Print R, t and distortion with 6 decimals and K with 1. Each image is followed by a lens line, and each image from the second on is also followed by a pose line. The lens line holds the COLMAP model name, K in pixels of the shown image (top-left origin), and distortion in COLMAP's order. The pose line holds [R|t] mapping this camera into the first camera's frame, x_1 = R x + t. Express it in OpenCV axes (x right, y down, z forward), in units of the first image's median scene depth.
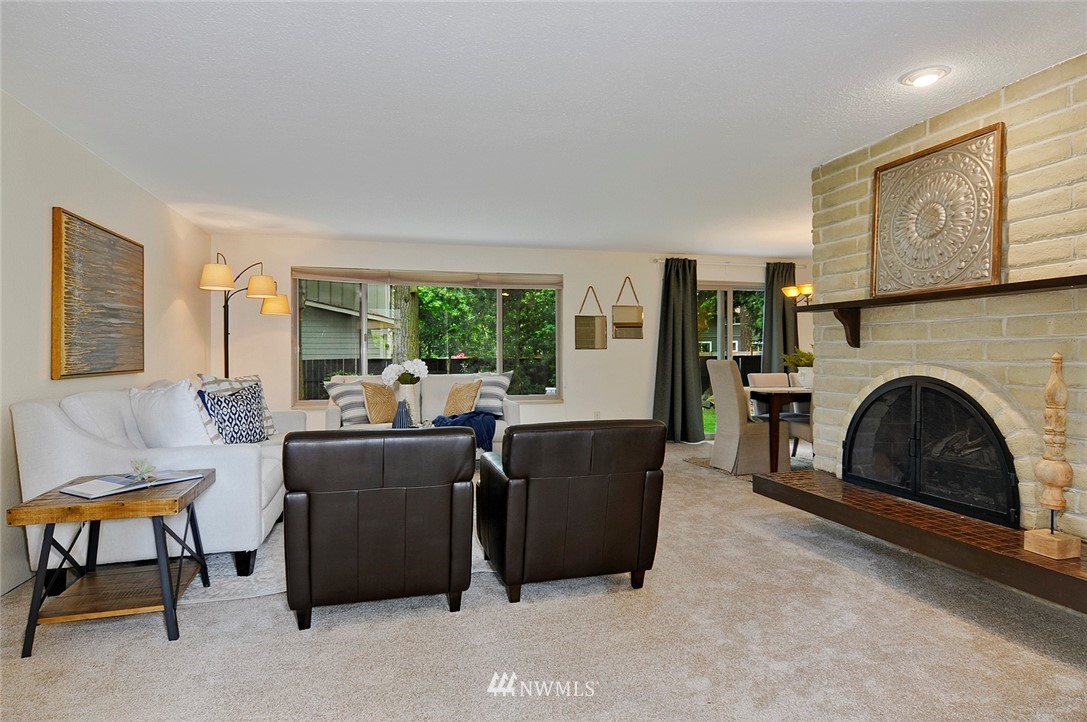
lens RADIAL K [[609.4, 0, 542.6], [0, 609.4, 351.1], [0, 0, 1]] dist [-0.016855, -0.006085]
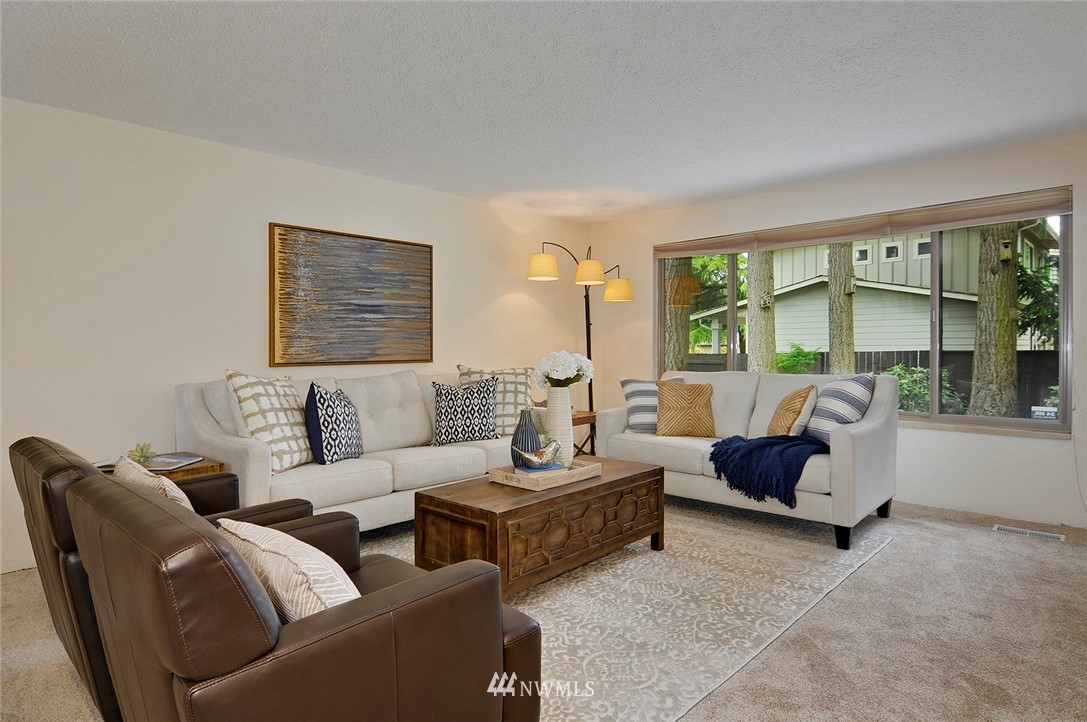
lens RADIAL K [[597.6, 0, 544.1], [0, 597.6, 360.7], [0, 0, 1]] dist [-0.001955, -0.008037]
pose [[0.533784, 0.018102, -0.845427, 0.355357], [0.007537, 0.999629, 0.026162, 0.005780], [0.845588, -0.020337, 0.533449, 0.593777]]
